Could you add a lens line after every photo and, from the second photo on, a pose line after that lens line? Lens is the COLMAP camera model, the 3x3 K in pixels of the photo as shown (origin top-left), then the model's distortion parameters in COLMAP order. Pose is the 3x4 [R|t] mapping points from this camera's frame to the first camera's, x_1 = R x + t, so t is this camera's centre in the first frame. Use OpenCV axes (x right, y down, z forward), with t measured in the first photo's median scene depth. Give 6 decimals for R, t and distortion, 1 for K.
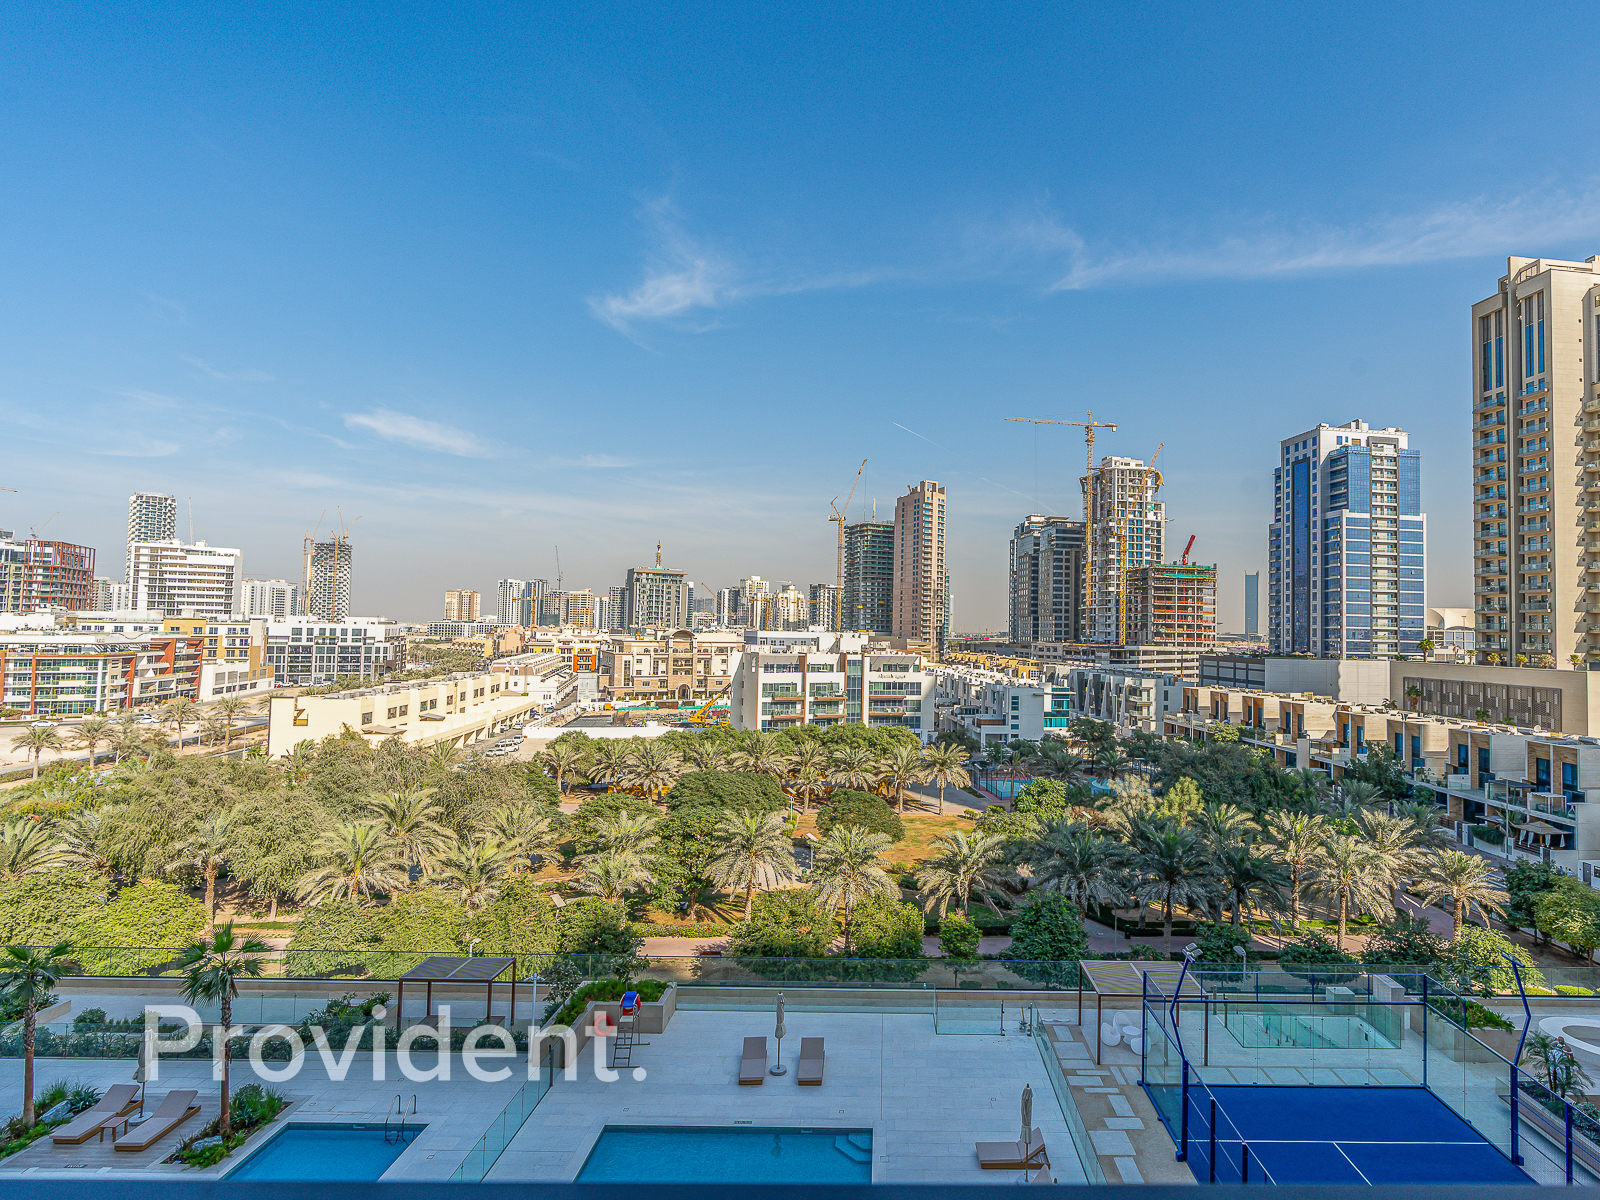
lens RADIAL K [[789.9, 0, 796.3], [0, 789.9, 590.1], [0, 0, 1]] dist [0.023023, 0.000333]
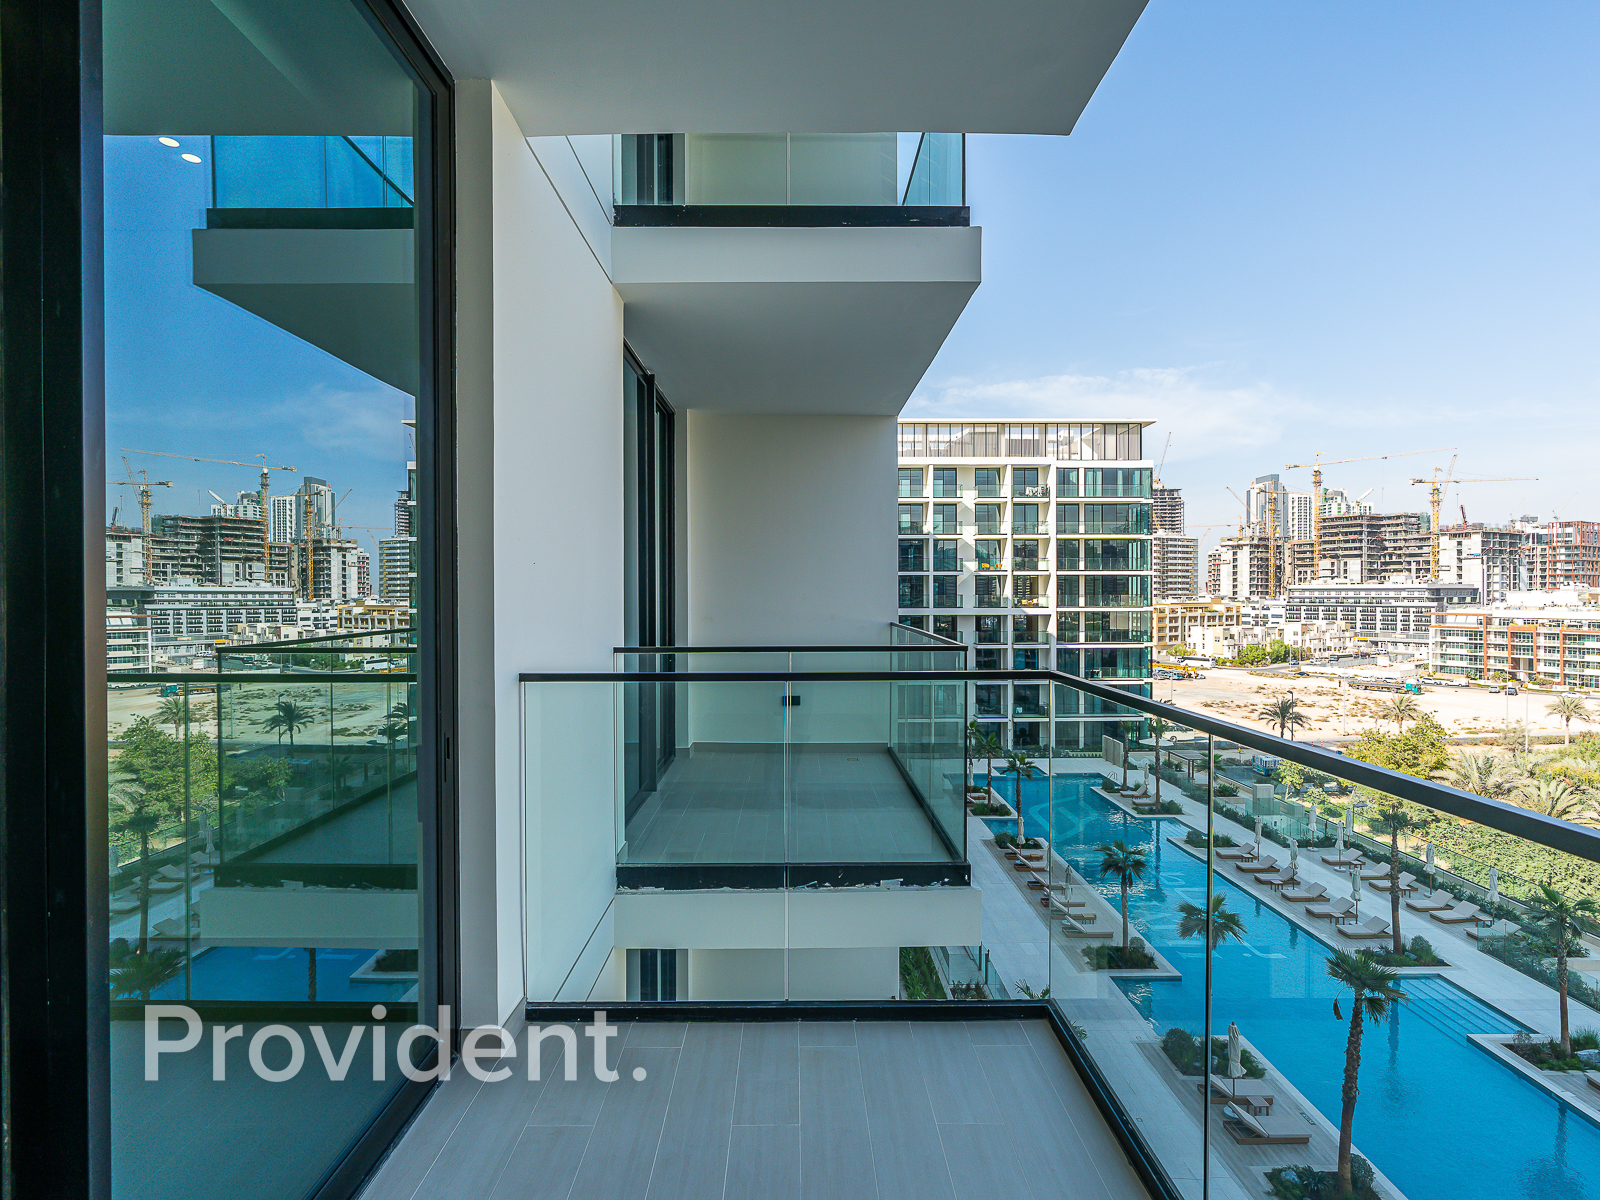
lens RADIAL K [[789.9, 0, 796.3], [0, 789.9, 590.1], [0, 0, 1]] dist [0.023023, 0.000333]
pose [[-0.005405, -0.026770, -0.999627, 0.130802], [0.055128, 0.998113, -0.027028, 0.001342], [0.998465, -0.055254, -0.003919, -0.002314]]
